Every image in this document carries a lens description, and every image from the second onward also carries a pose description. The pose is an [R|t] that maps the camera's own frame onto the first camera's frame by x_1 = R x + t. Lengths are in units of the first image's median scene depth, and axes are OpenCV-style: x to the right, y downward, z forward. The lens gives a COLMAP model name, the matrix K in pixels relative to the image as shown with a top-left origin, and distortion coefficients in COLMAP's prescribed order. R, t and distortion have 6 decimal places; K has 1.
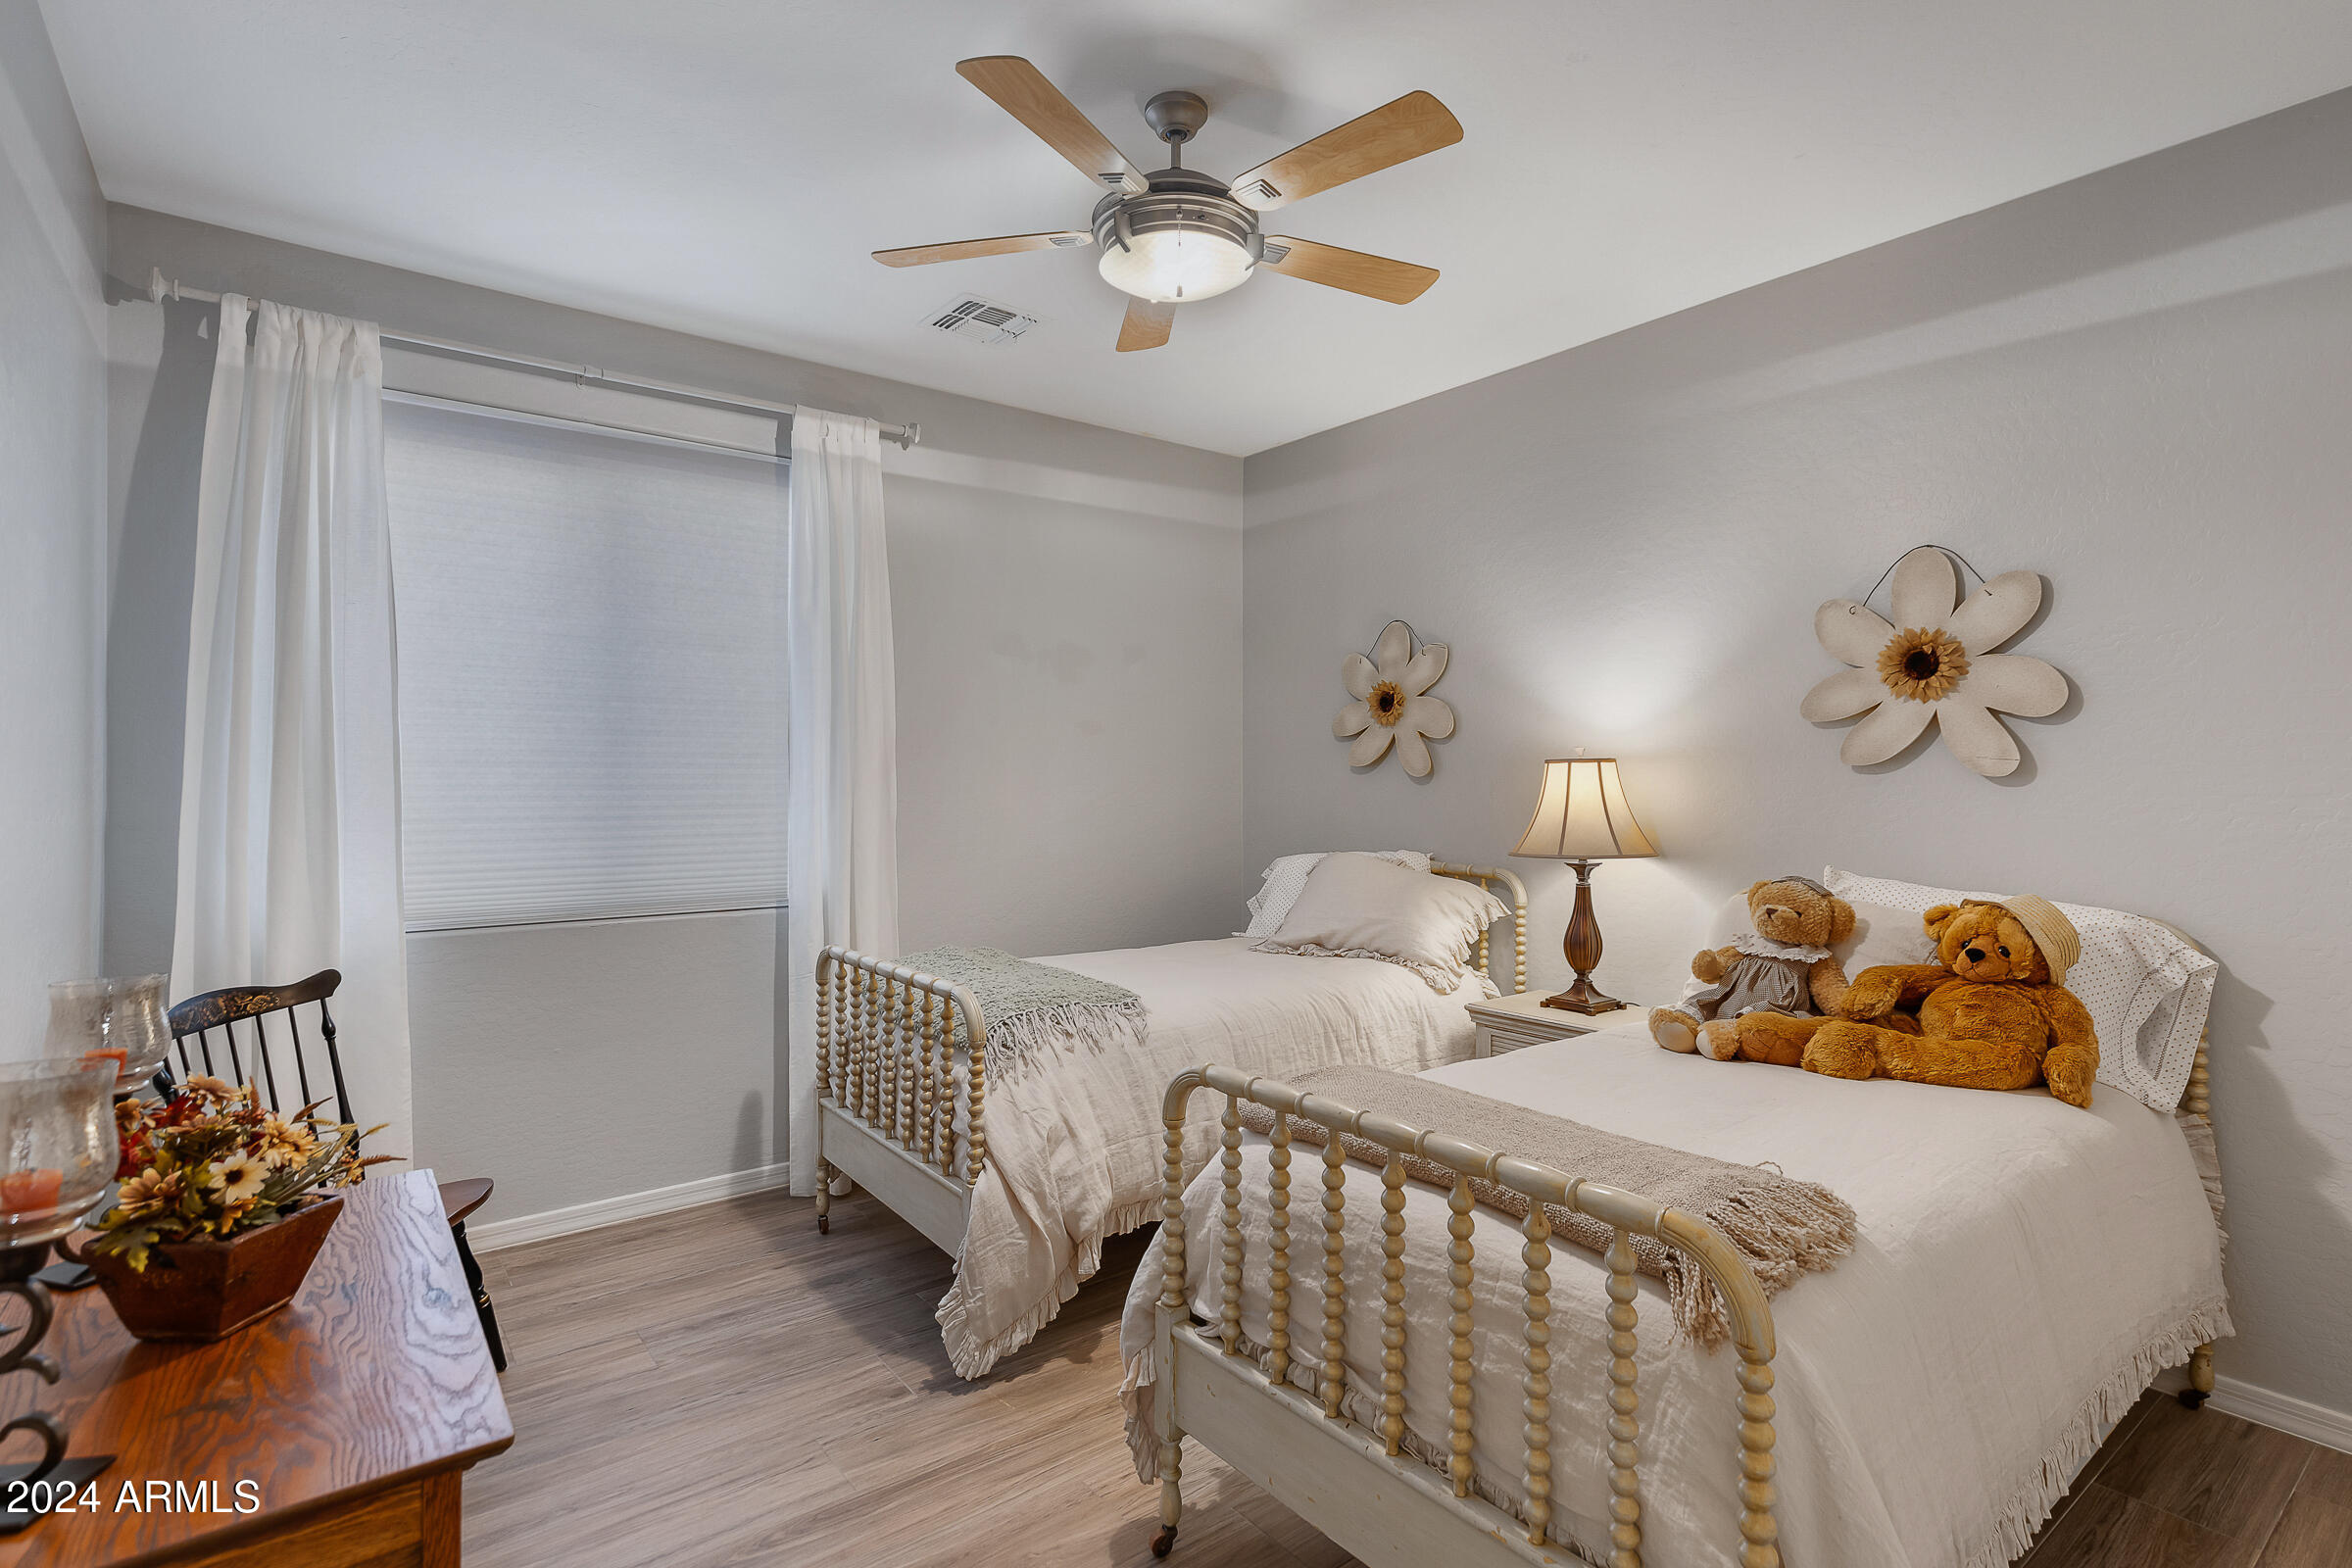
lens RADIAL K [[1143.5, 0, 1175.8], [0, 1143.5, 753.2], [0, 0, 1]] dist [0.001969, 0.000816]
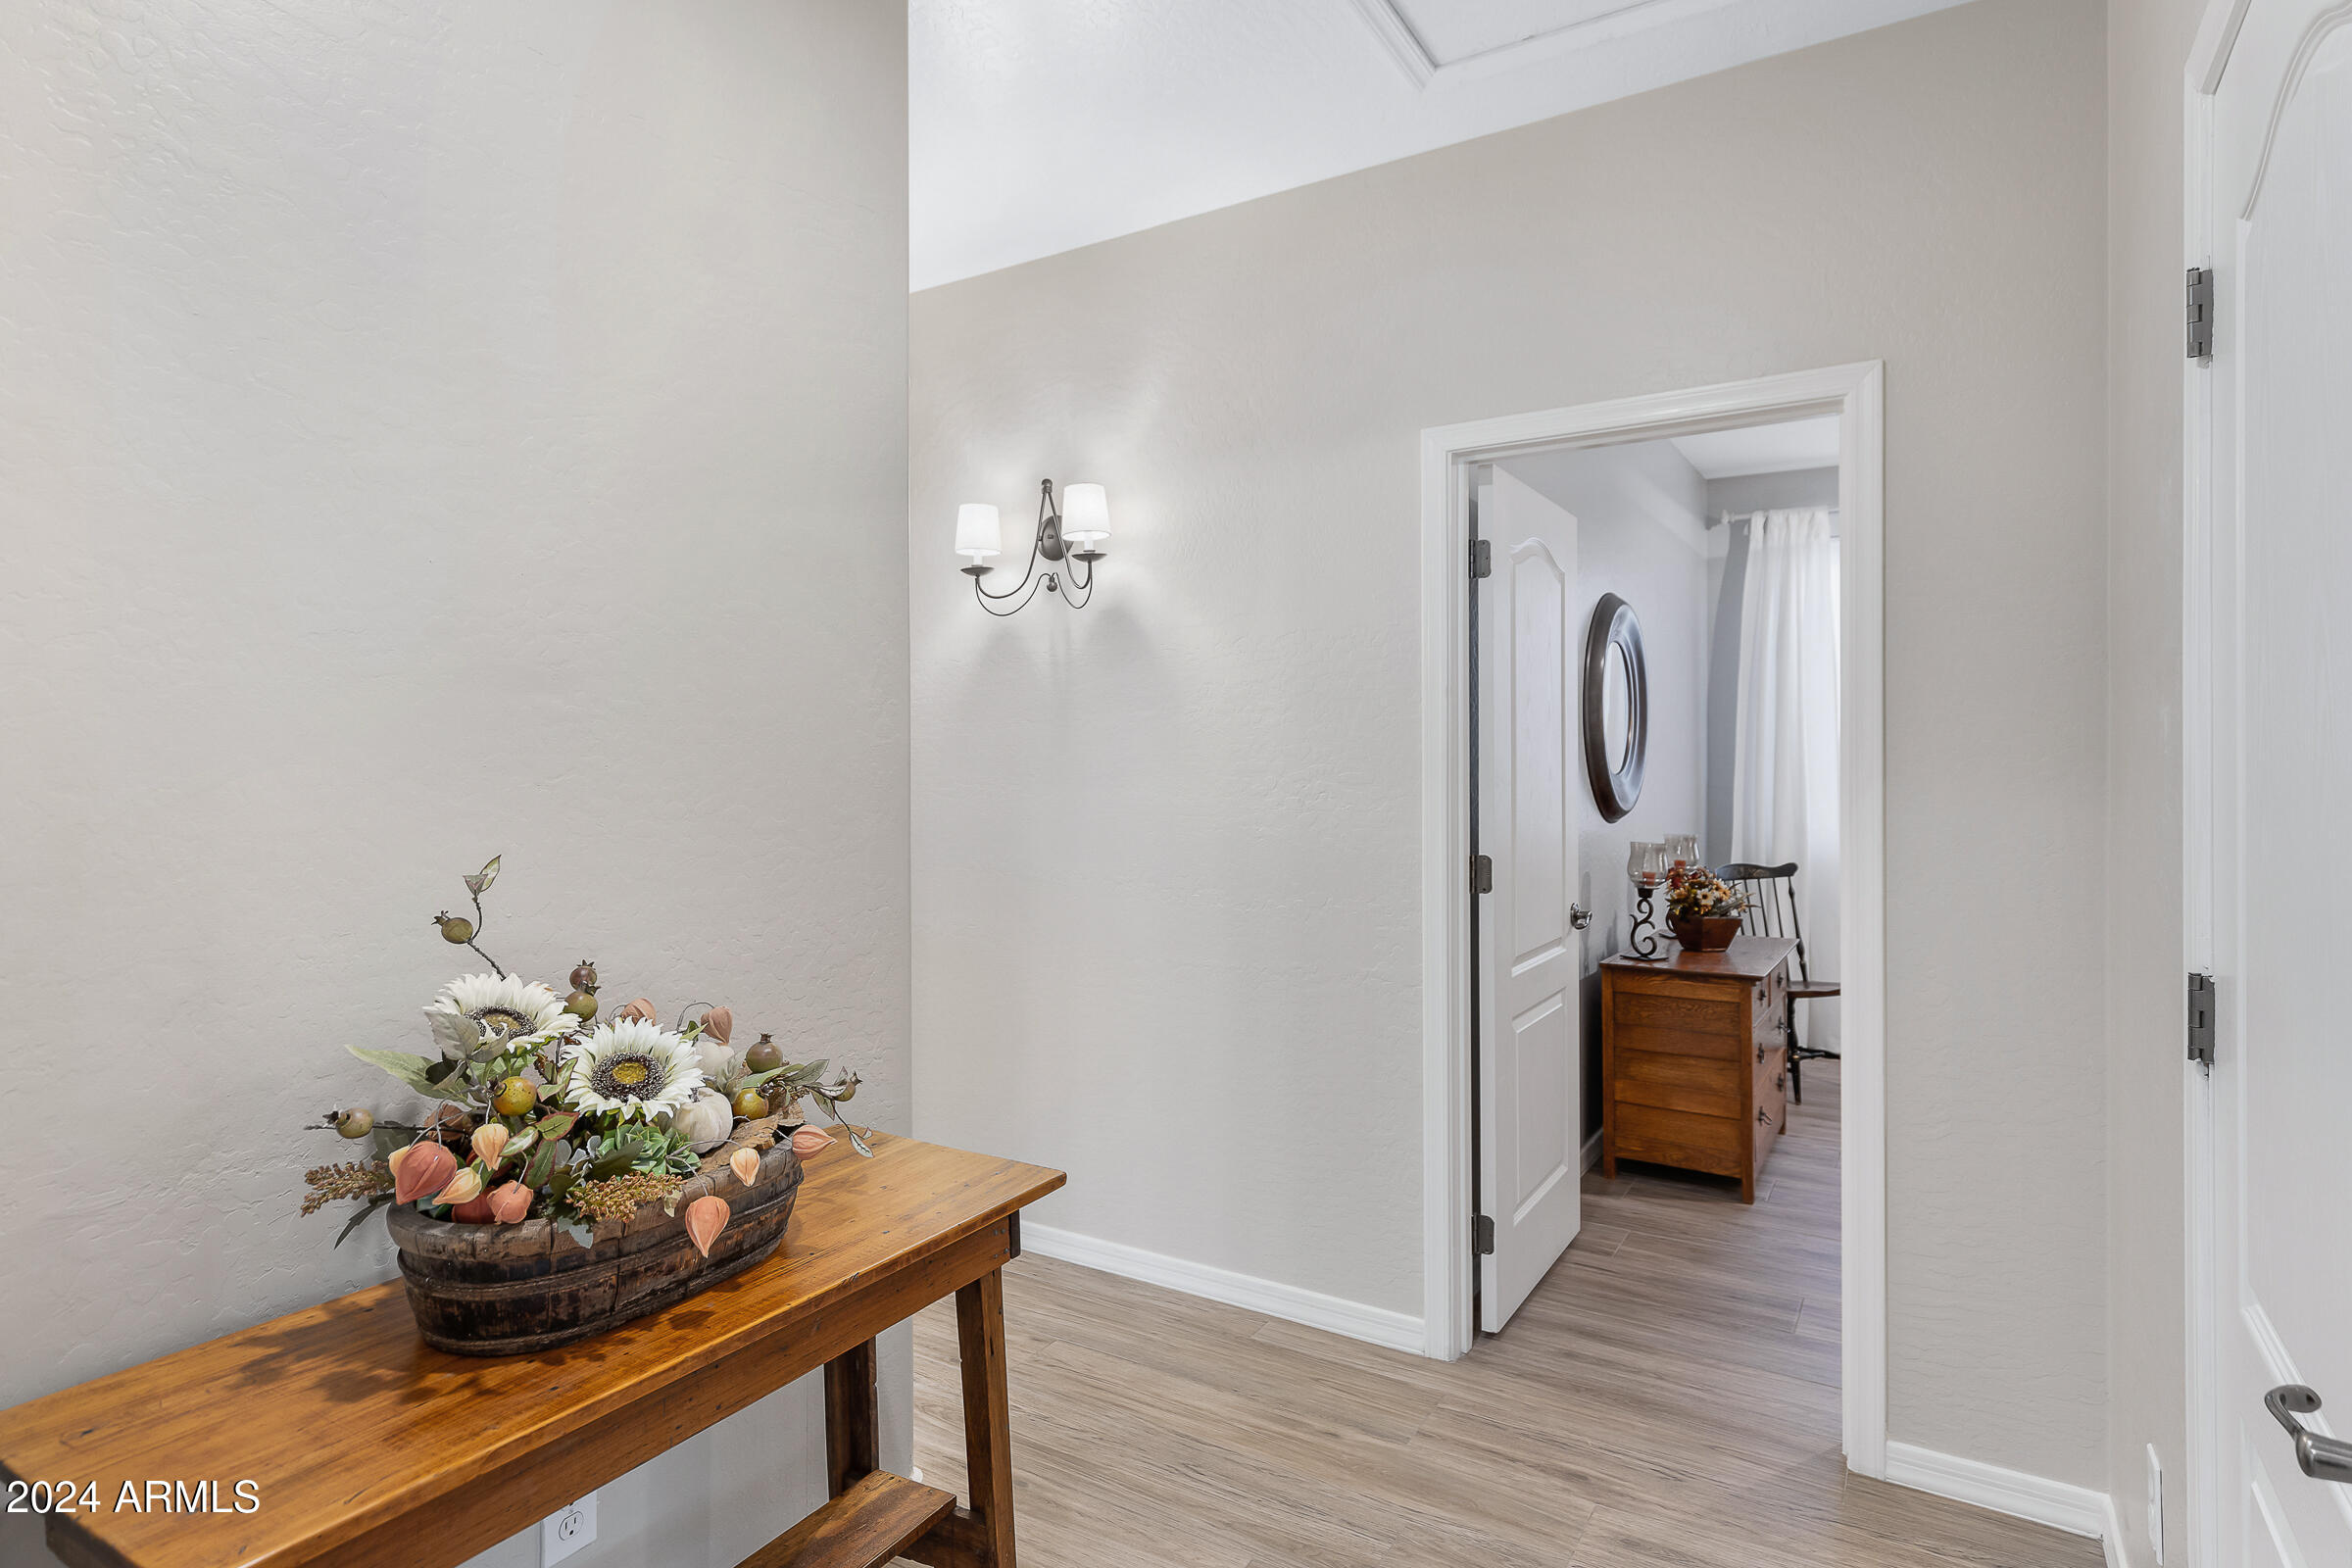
lens RADIAL K [[1220.1, 0, 1181.1], [0, 1220.1, 751.3], [0, 0, 1]] dist [0.008830, 0.000308]
pose [[0.354533, 0.004511, -0.935033, 0.836701], [0.012697, 0.999873, 0.009638, -0.032848], [0.934957, -0.015289, 0.354430, -0.705054]]
